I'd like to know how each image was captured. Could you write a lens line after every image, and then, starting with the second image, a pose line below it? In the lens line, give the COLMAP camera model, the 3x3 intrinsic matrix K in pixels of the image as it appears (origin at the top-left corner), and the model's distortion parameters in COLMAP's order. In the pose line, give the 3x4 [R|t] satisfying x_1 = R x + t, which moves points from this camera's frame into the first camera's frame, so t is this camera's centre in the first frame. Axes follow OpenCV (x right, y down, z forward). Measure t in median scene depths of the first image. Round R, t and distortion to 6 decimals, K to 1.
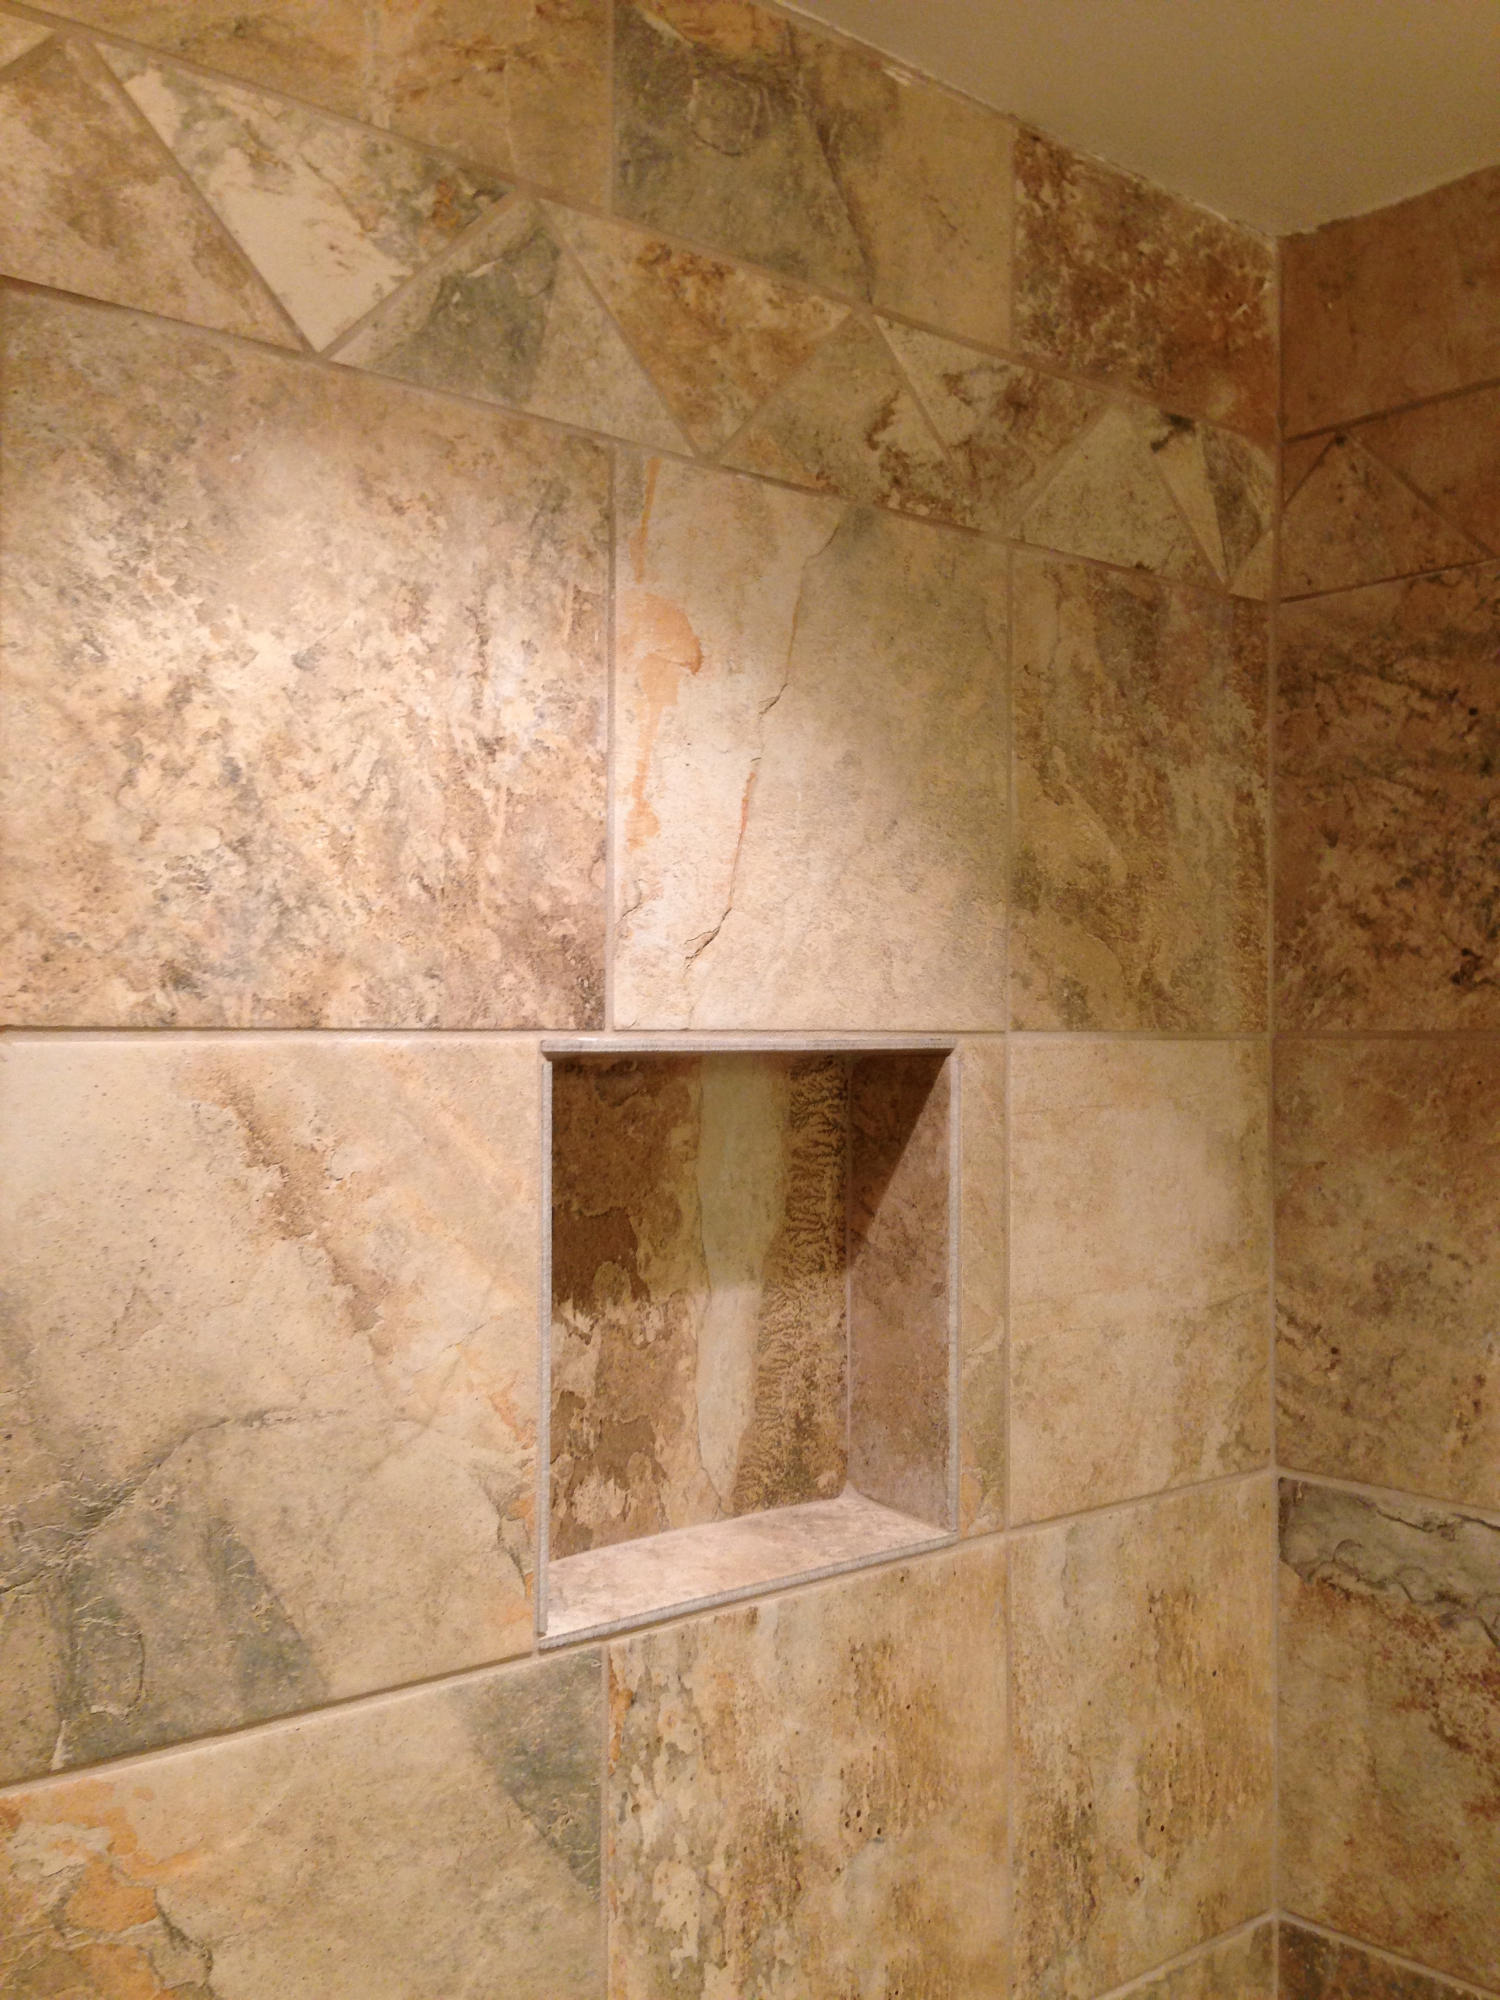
lens RADIAL K [[1890.5, 0, 801.2], [0, 1890.5, 999.9], [0, 0, 1]] dist [0.040934, 0.000000]
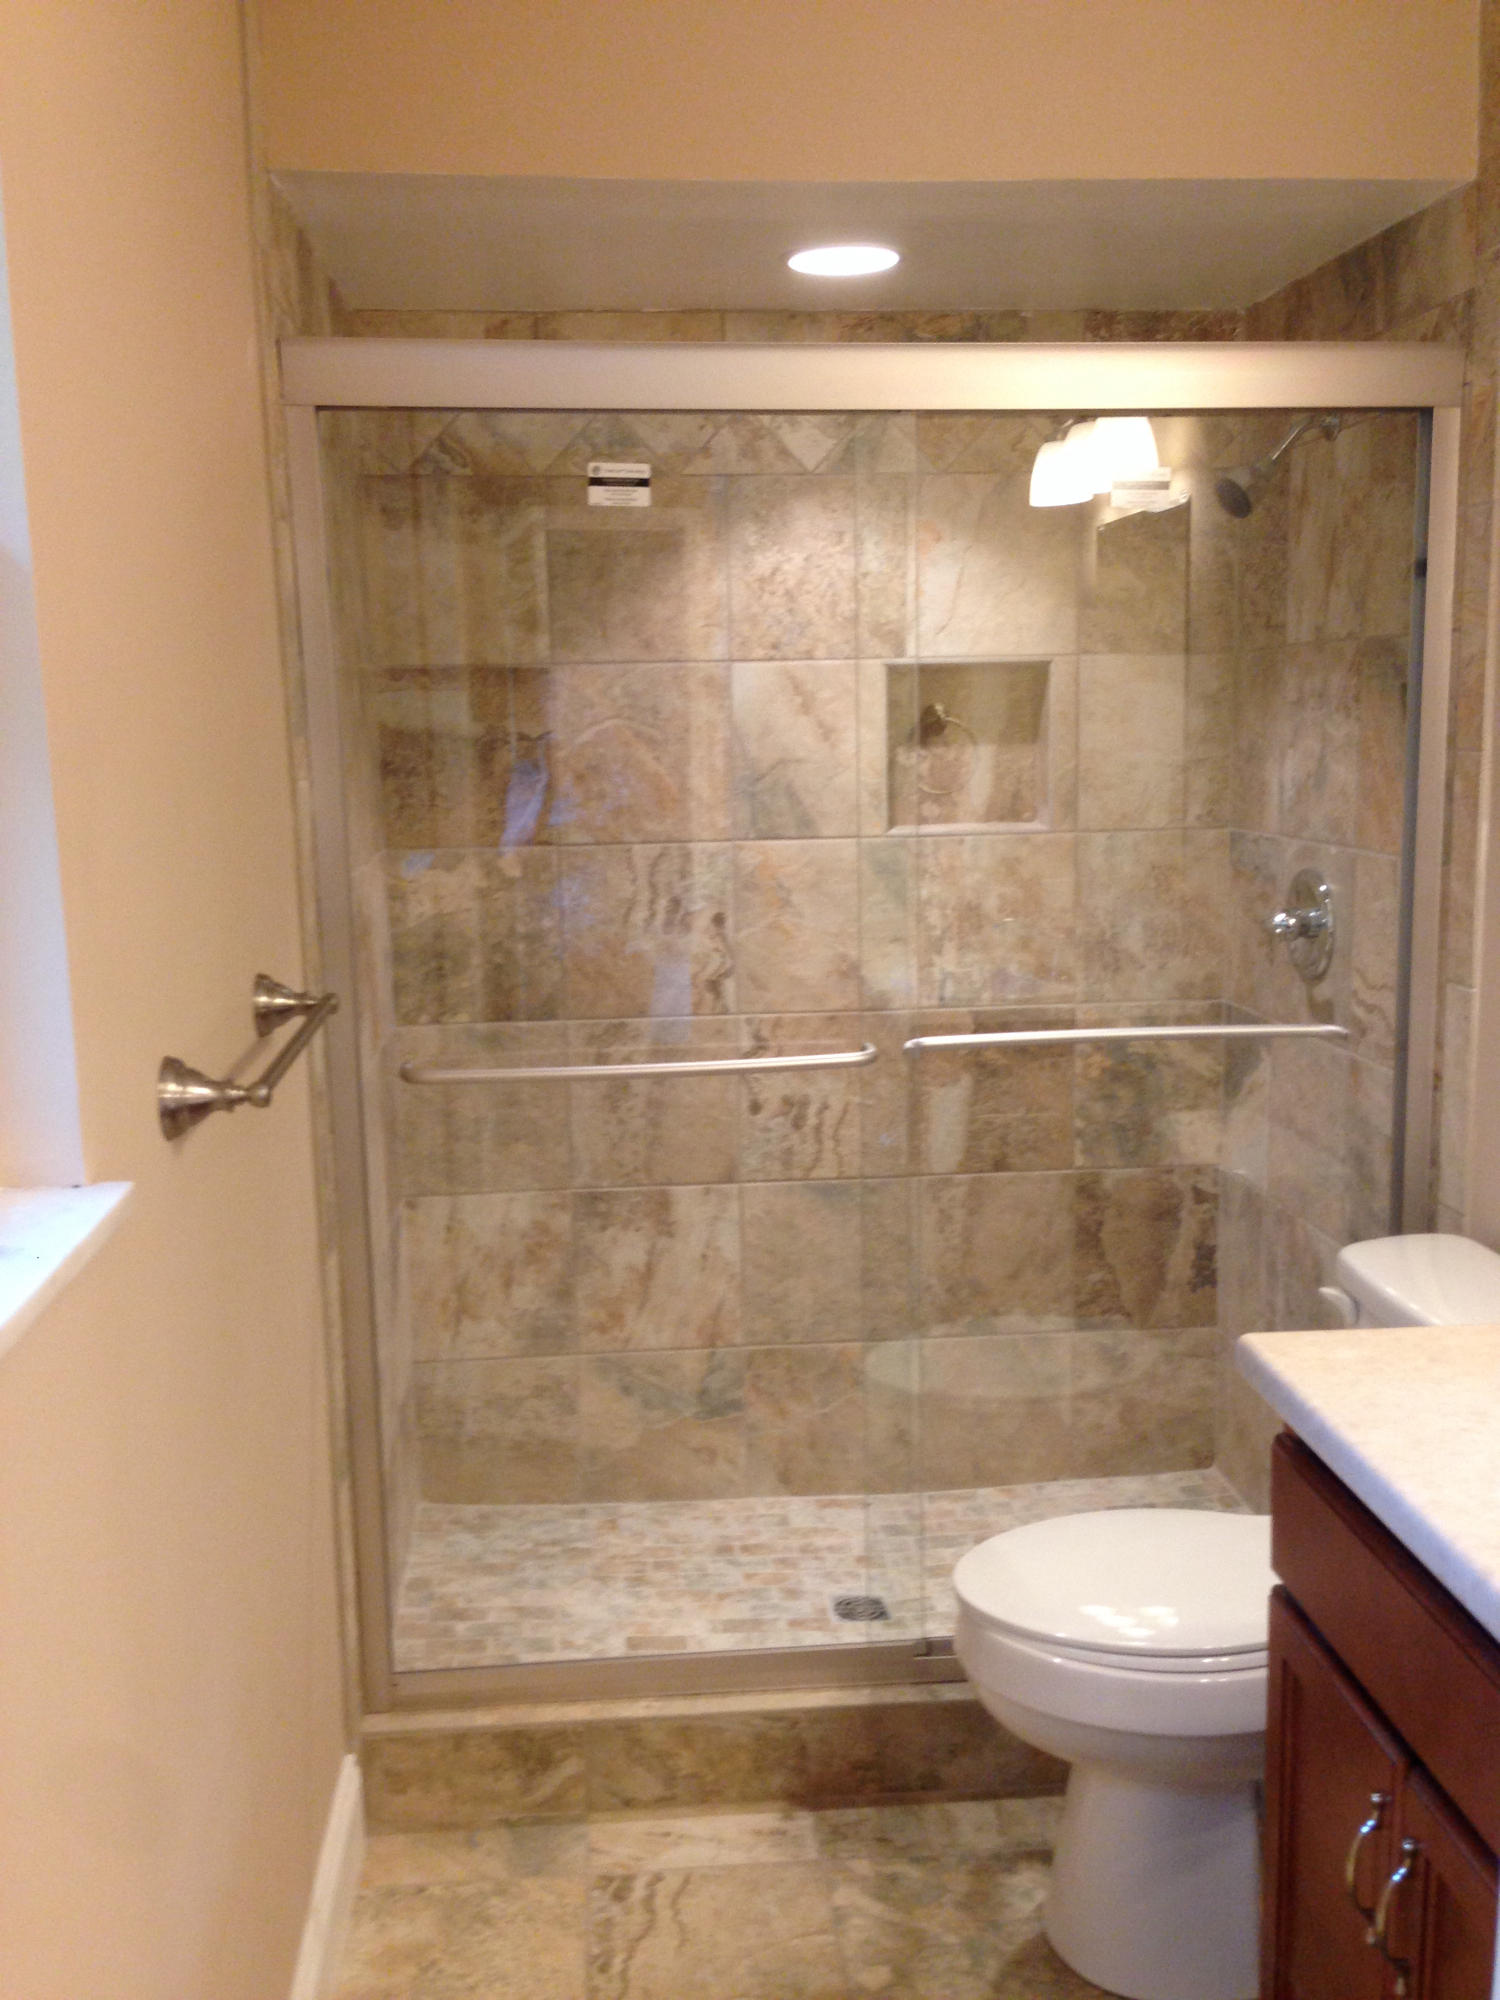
lens RADIAL K [[1890.5, 0, 747.6], [0, 1890.5, 1001.3], [0, 0, 1]] dist [0.040934, 0.000000]
pose [[0.819302, 0.065149, -0.569650, 1.636895], [0.033546, 0.986375, 0.161057, 0.068216], [0.572381, -0.151064, 0.805953, -1.979408]]
